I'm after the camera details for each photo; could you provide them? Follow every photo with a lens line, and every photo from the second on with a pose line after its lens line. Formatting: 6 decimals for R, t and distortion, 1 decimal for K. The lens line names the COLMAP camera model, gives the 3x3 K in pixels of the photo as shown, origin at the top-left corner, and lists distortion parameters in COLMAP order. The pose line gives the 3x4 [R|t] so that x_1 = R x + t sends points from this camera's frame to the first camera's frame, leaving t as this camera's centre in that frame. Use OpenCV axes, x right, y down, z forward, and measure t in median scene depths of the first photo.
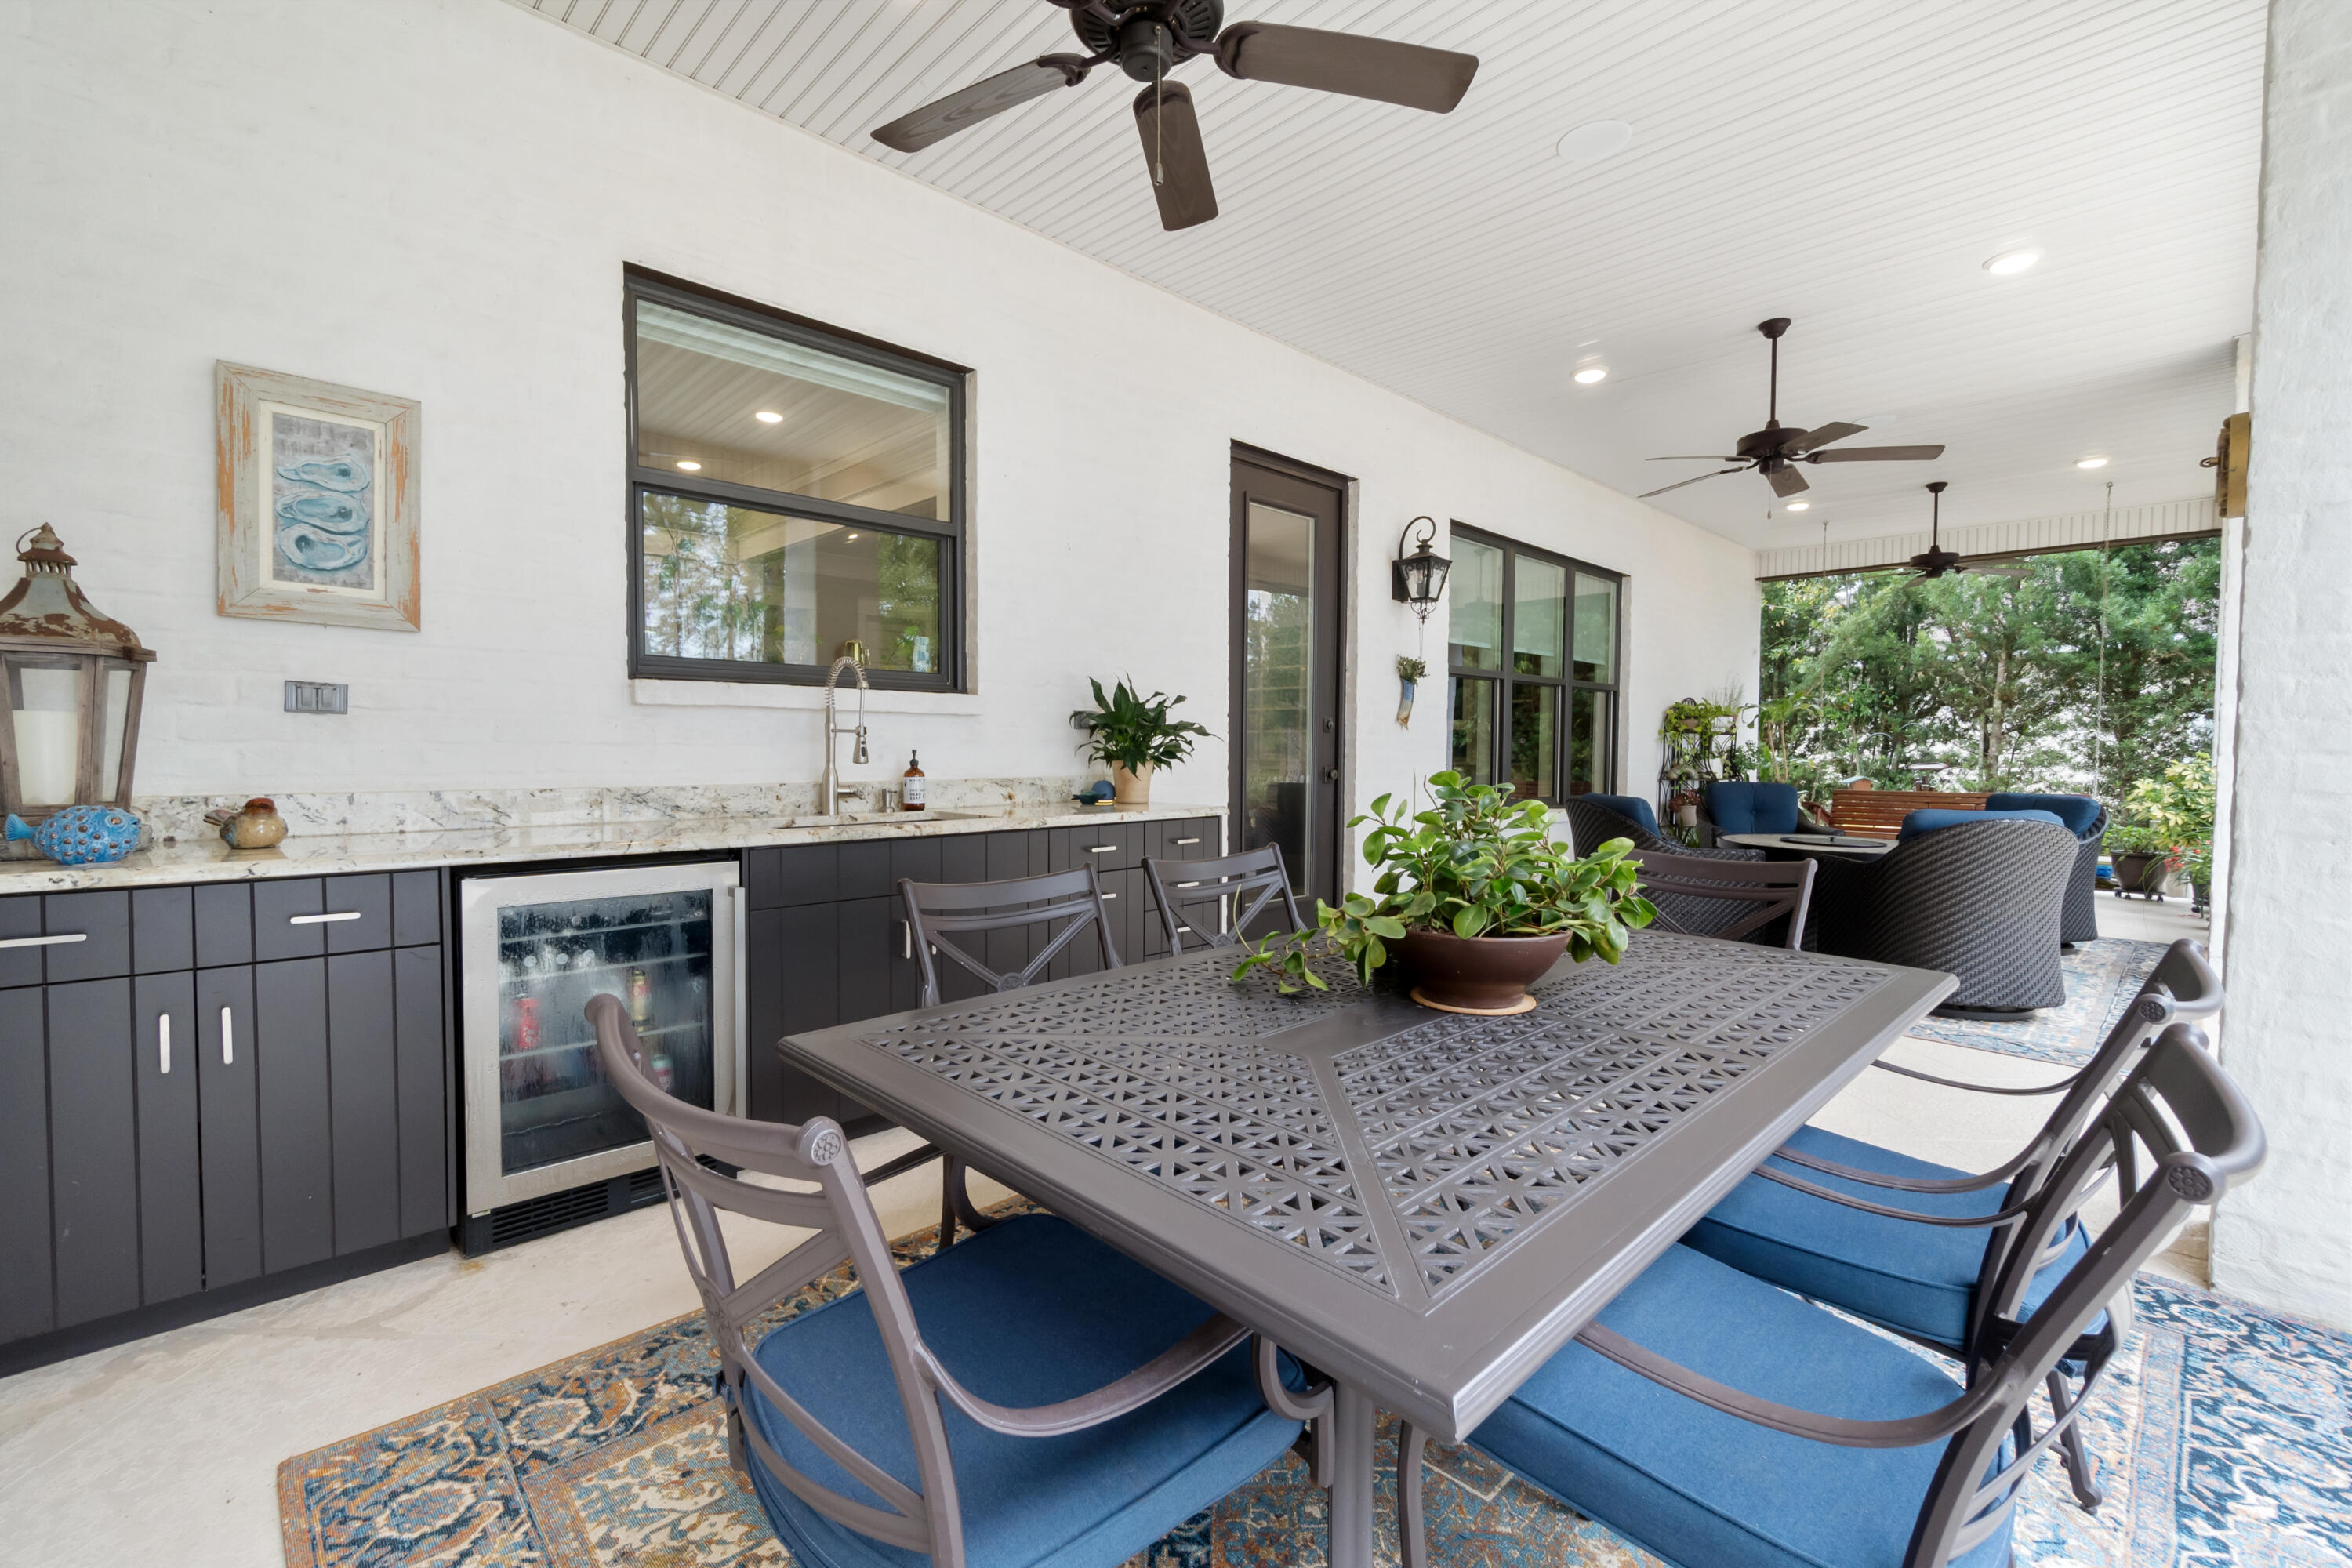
lens RADIAL K [[1023.7, 0, 1131.6], [0, 1023.7, 791.3], [0, 0, 1]] dist [-0.011437, 0.001380]
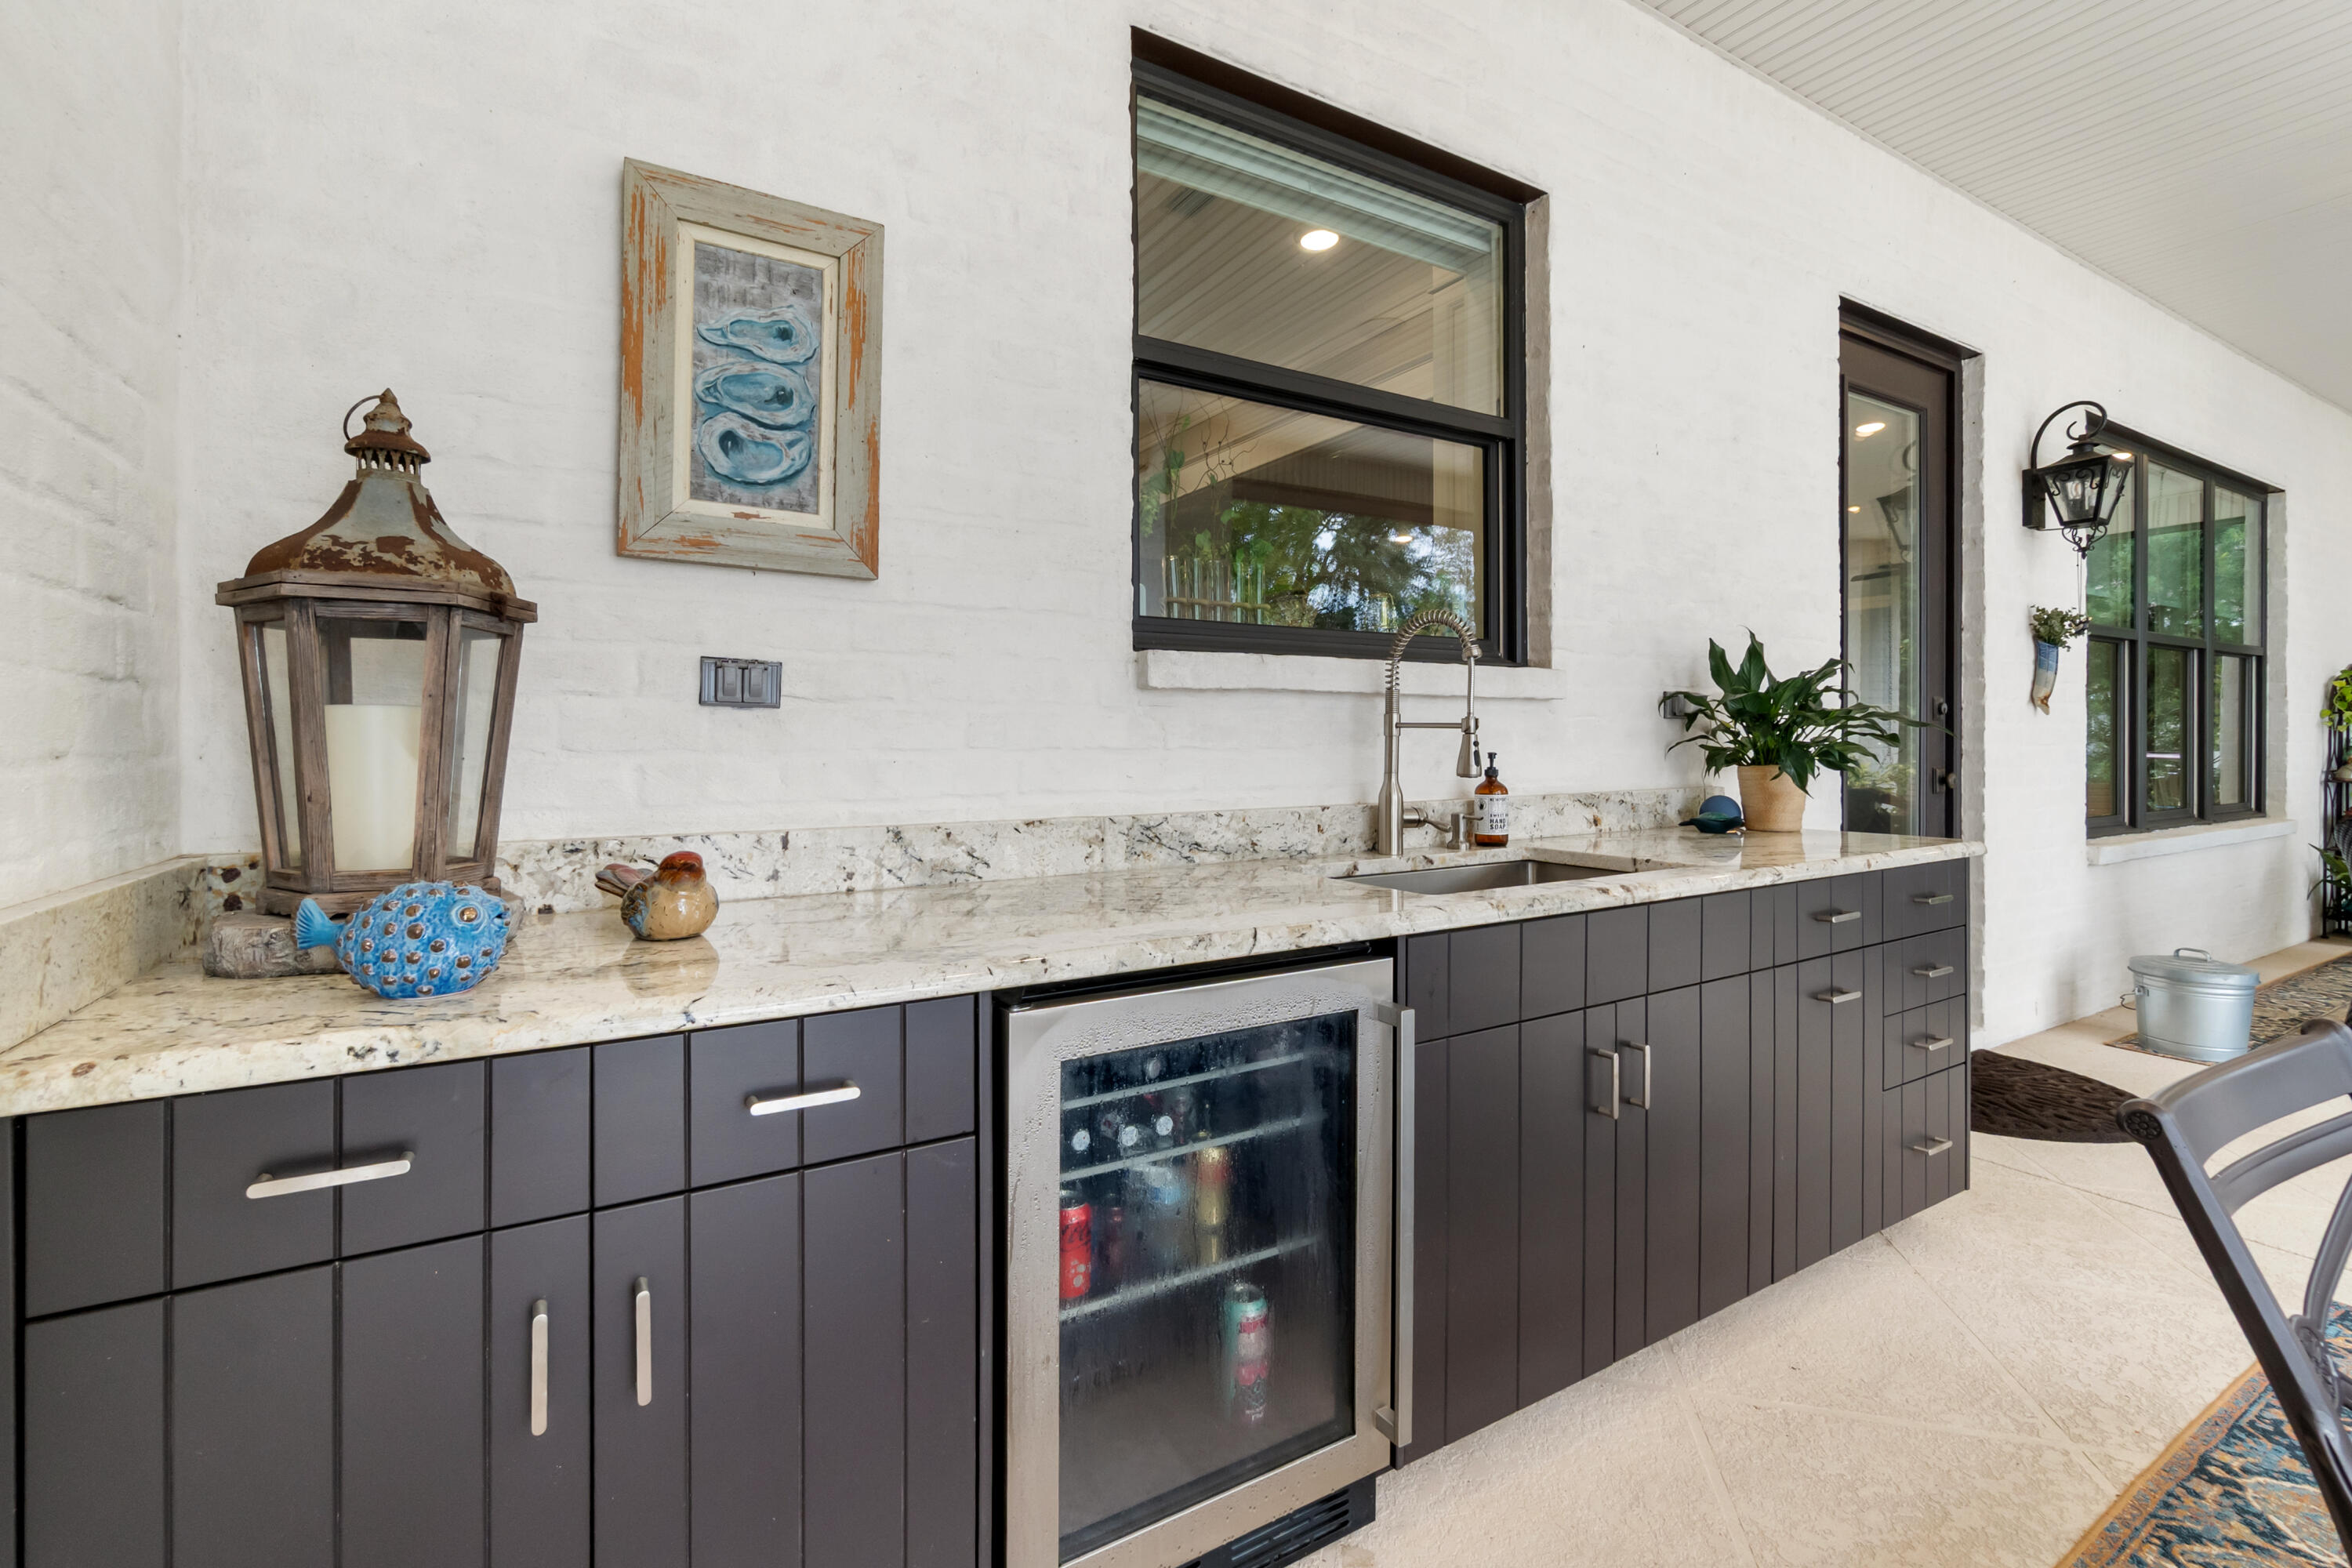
lens RADIAL K [[1023.7, 0, 1092.4], [0, 1023.7, 745.5], [0, 0, 1]] dist [-0.011437, 0.001380]
pose [[0.967388, -0.006985, -0.253203, -0.431103], [-0.002660, 0.999284, -0.037729, -0.029216], [0.253285, 0.037173, 0.966677, 0.440854]]
